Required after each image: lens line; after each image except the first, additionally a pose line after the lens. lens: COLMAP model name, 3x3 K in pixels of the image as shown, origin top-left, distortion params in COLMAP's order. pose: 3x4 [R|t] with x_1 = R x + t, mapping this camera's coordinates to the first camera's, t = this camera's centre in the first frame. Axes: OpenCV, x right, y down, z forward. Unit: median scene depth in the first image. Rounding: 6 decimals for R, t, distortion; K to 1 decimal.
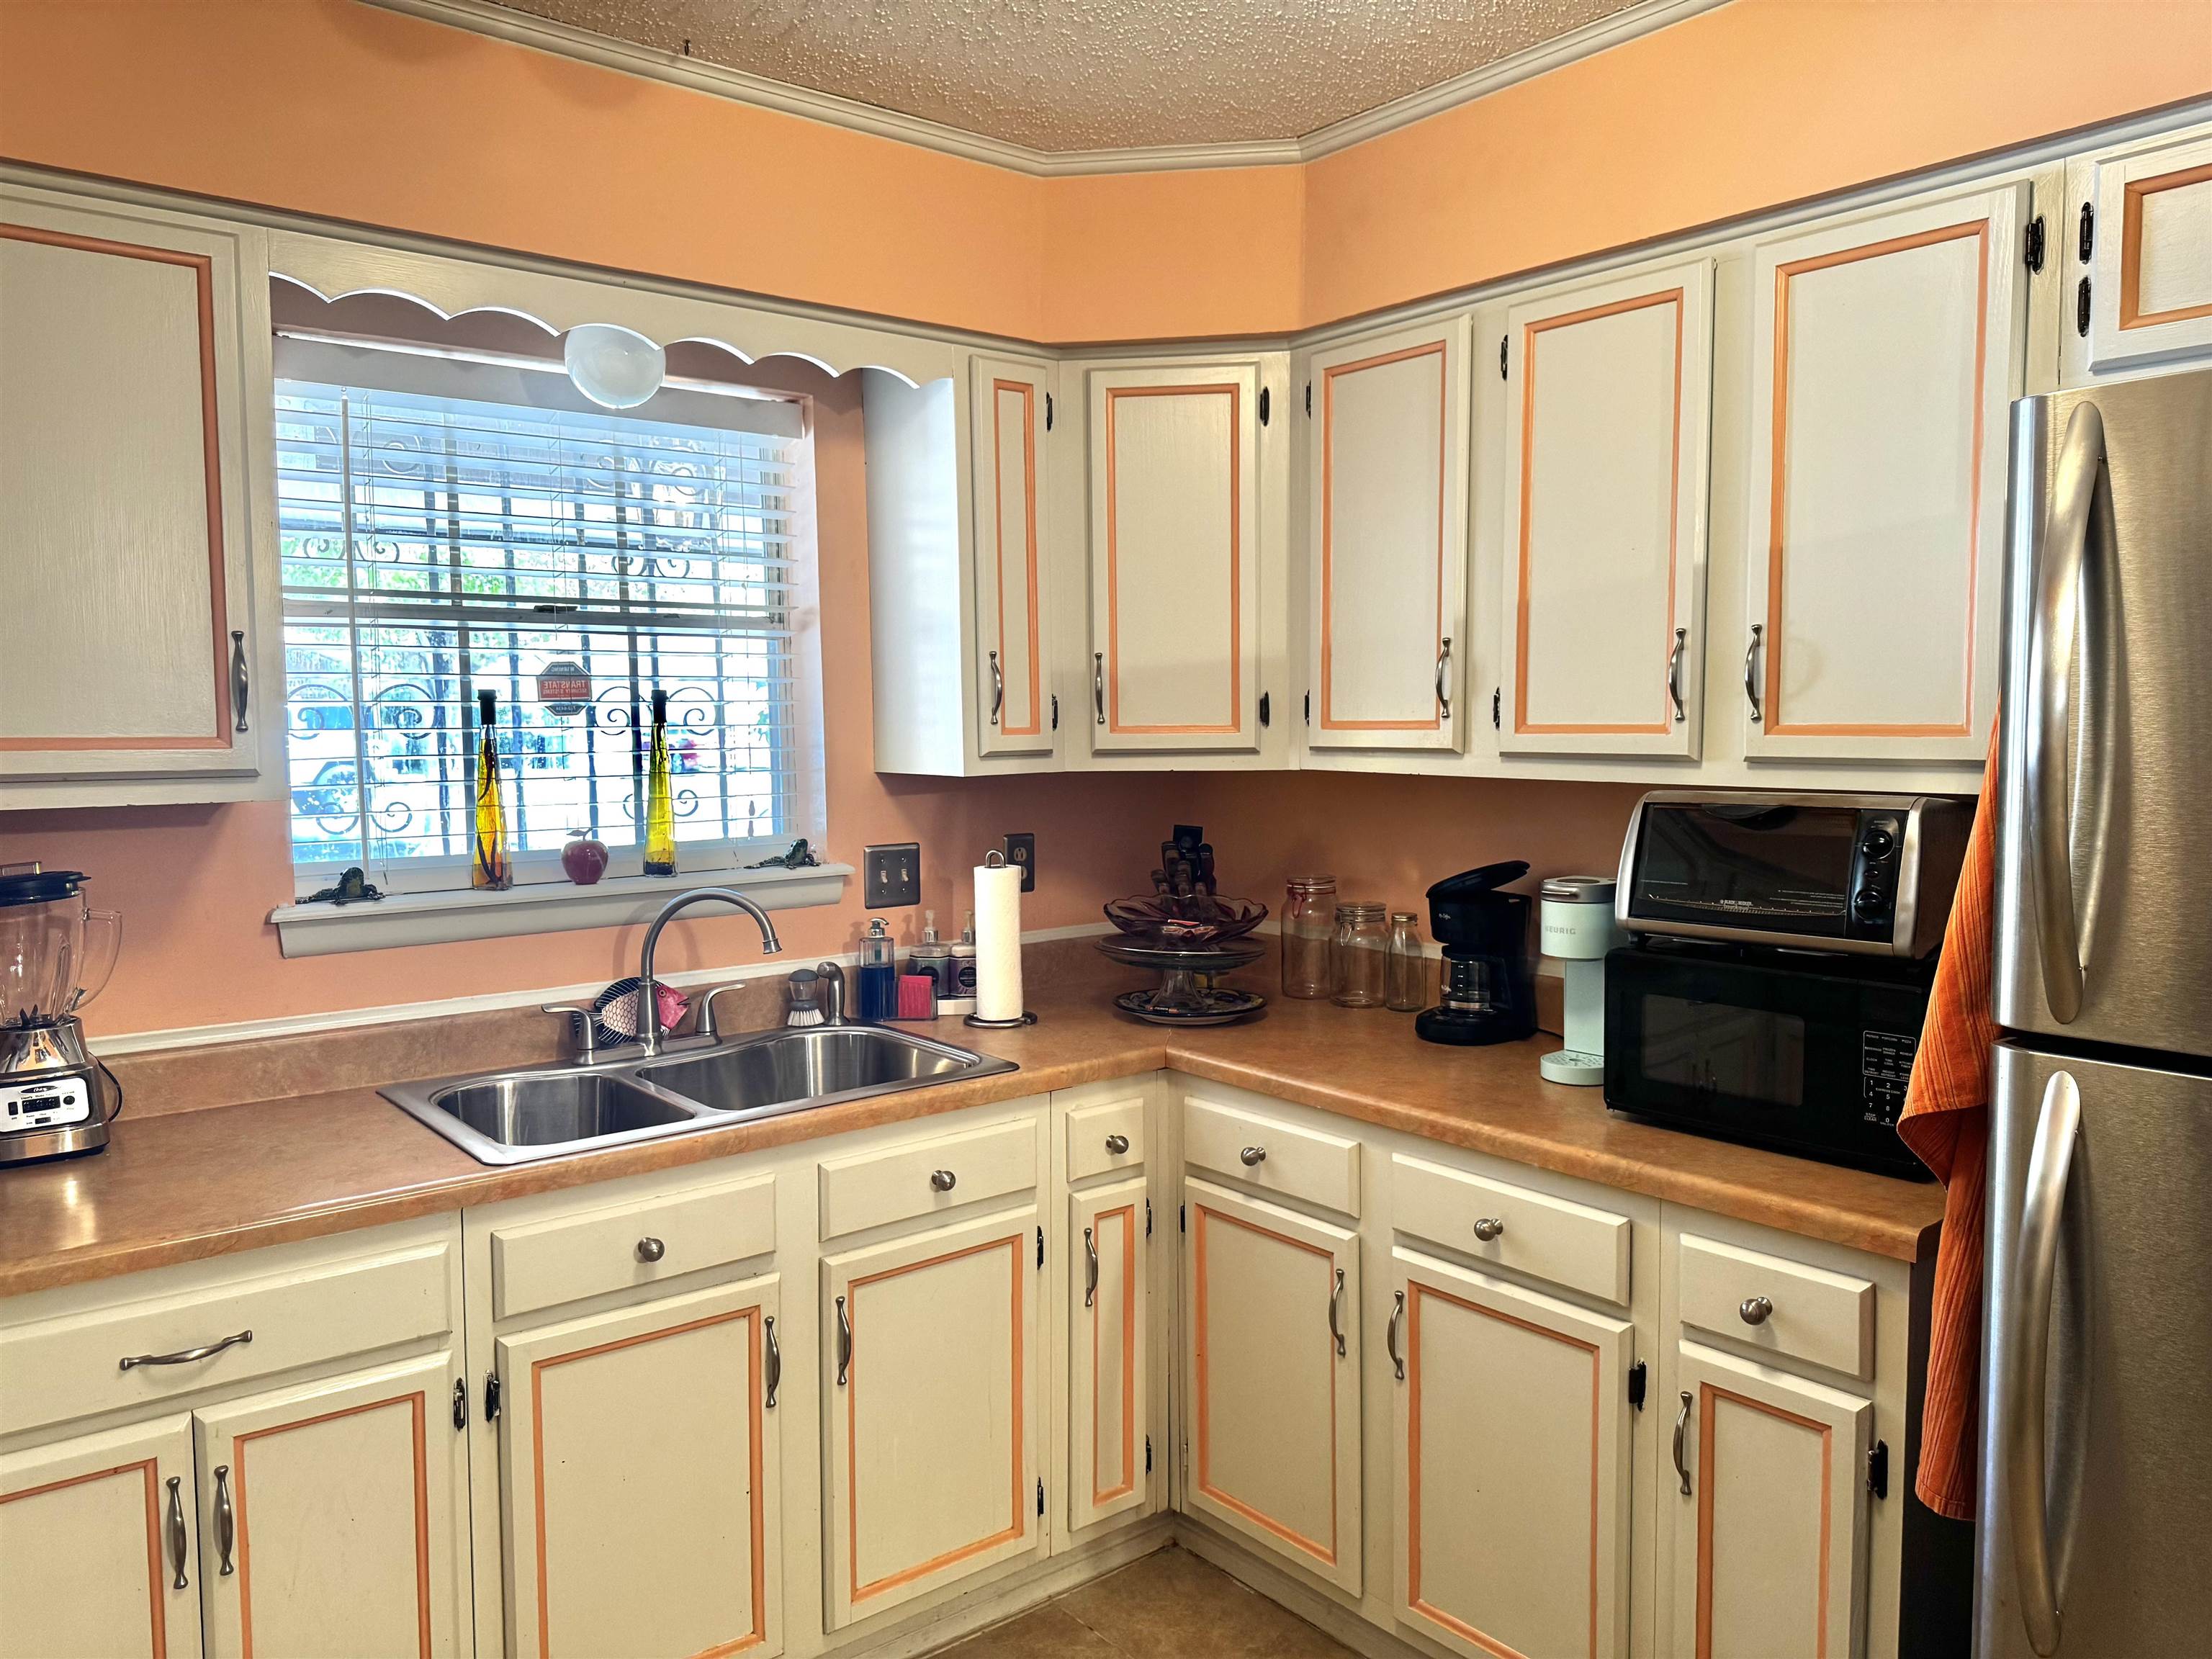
lens RADIAL K [[1566.3, 0, 1107.1], [0, 1566.3, 822.7], [0, 0, 1]] dist [0.047110, -0.031411]
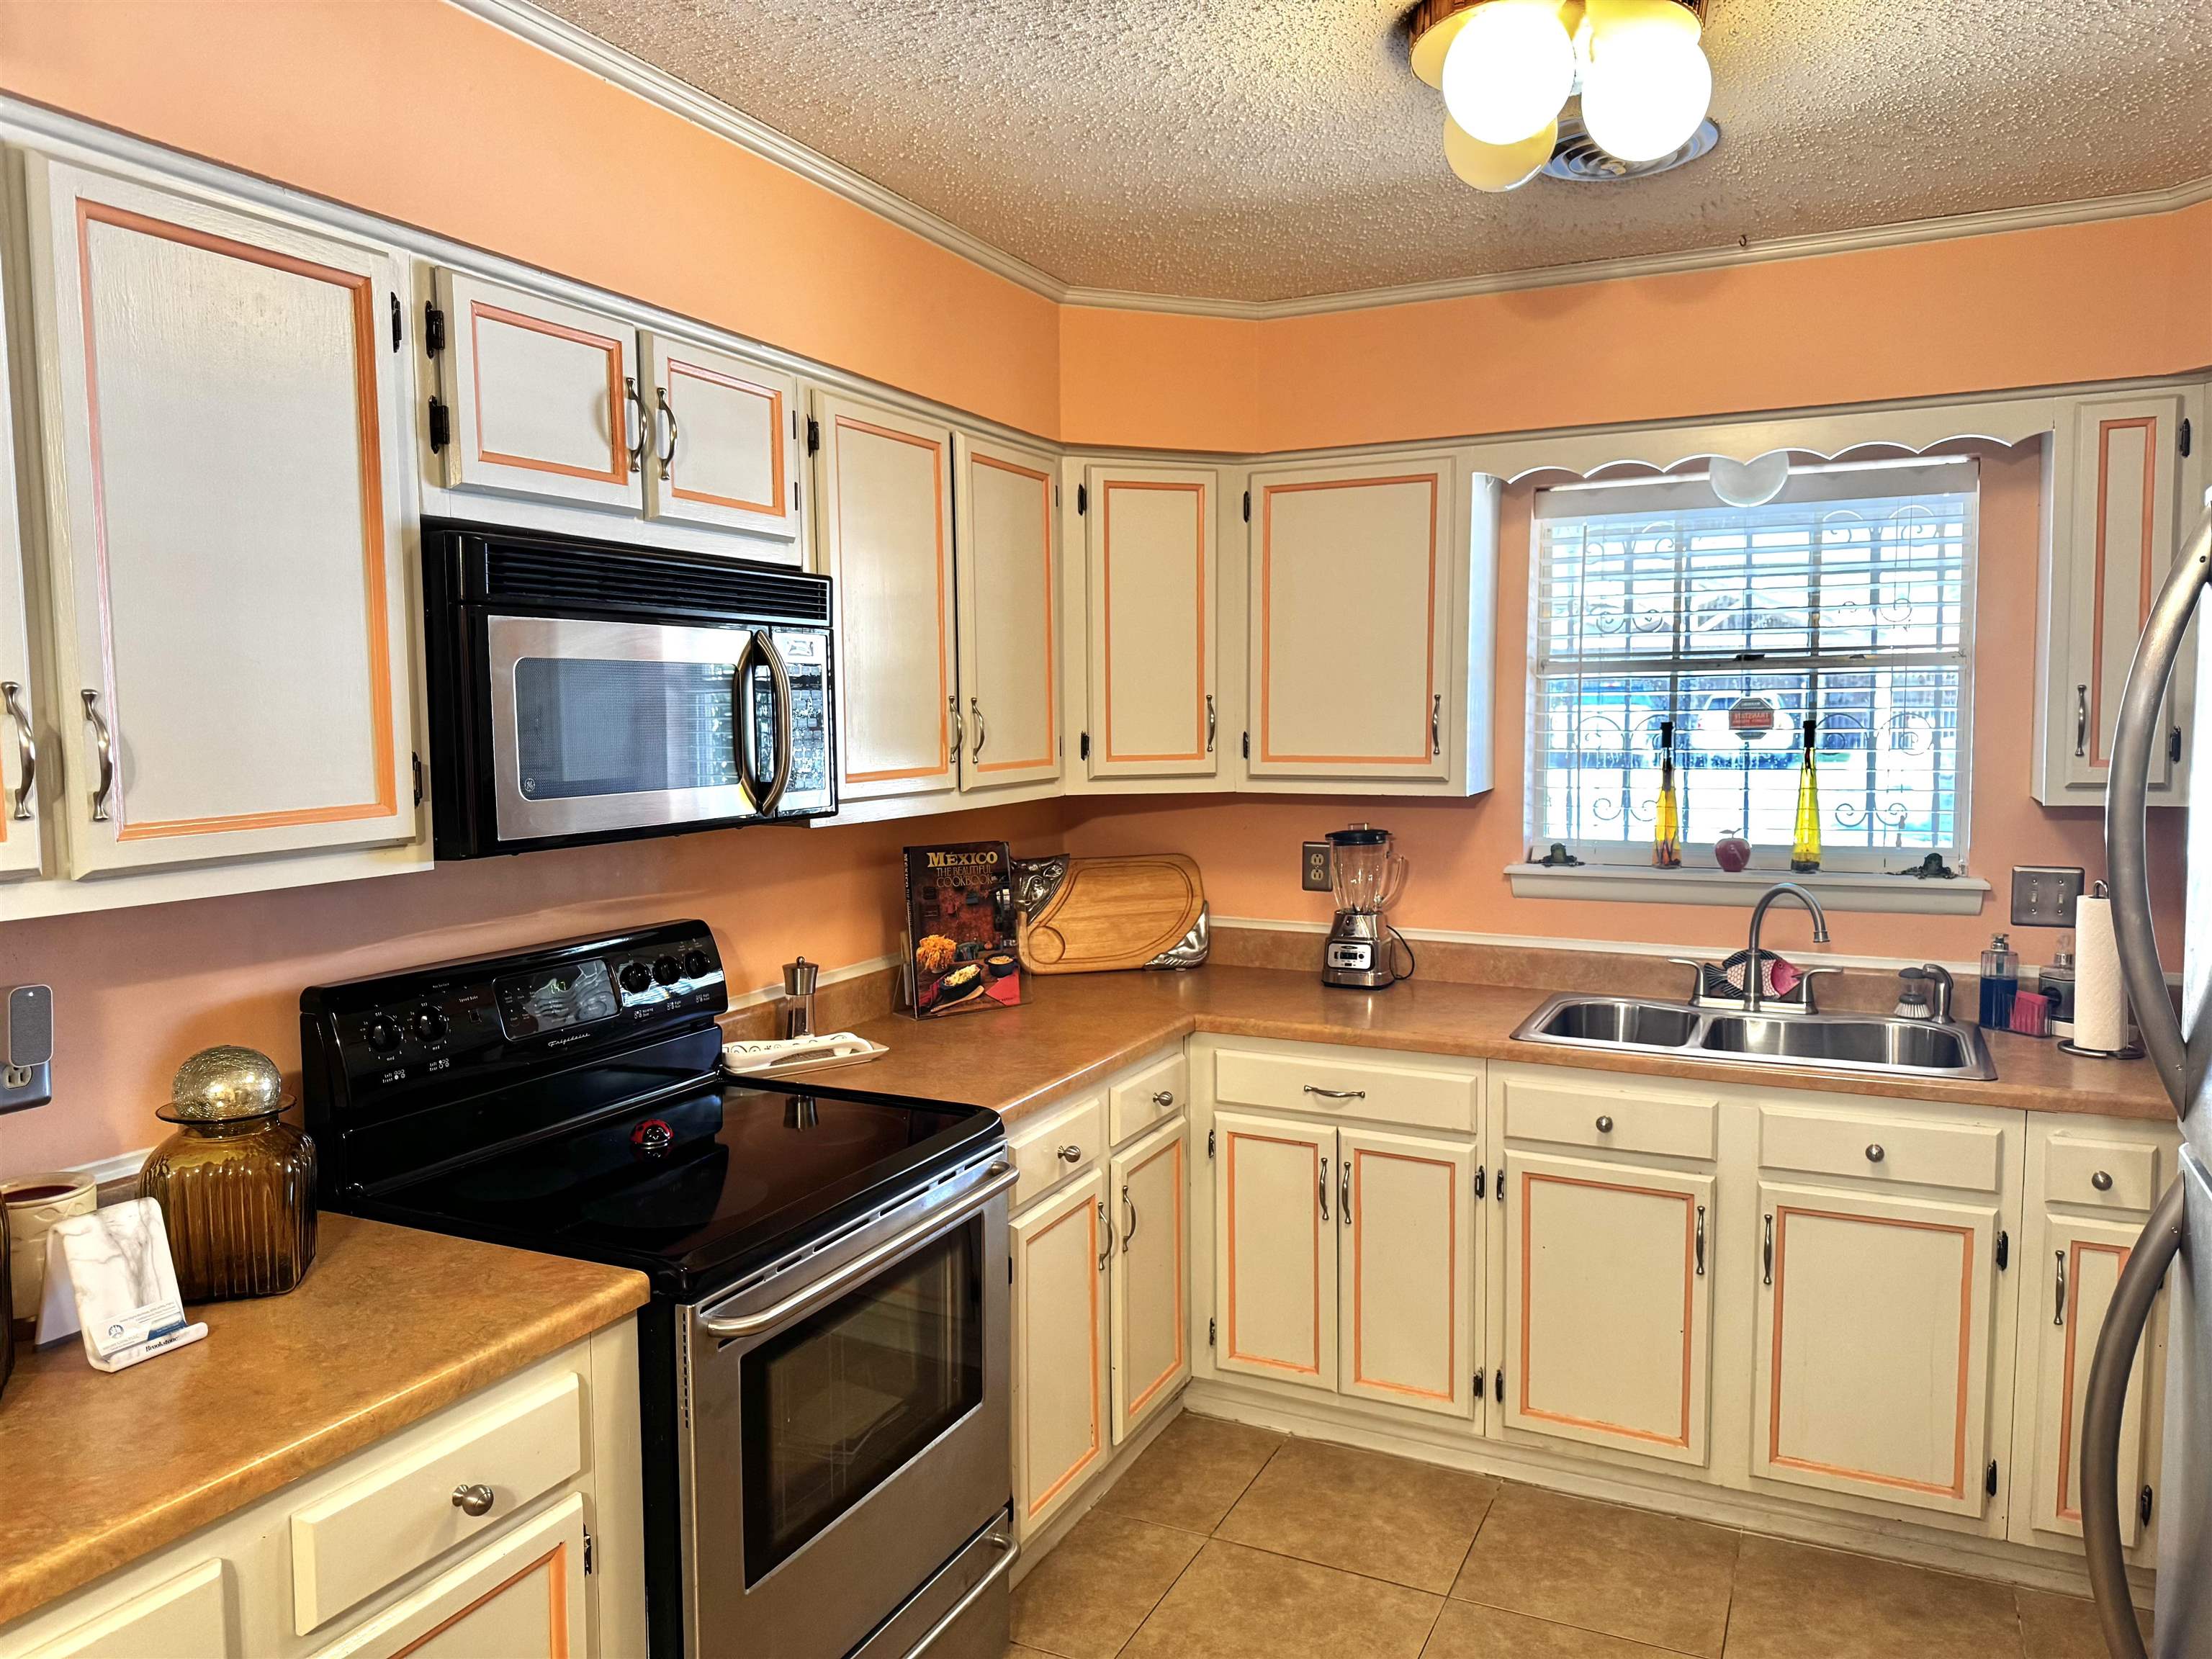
lens RADIAL K [[1566.3, 0, 1104.0], [0, 1566.3, 833.5], [0, 0, 1]] dist [0.047110, -0.031411]
pose [[0.430358, 0.076963, -0.899371, 0.636402], [-0.057664, 0.996667, 0.057696, -0.039225], [0.900815, 0.027031, 0.433362, -0.026300]]
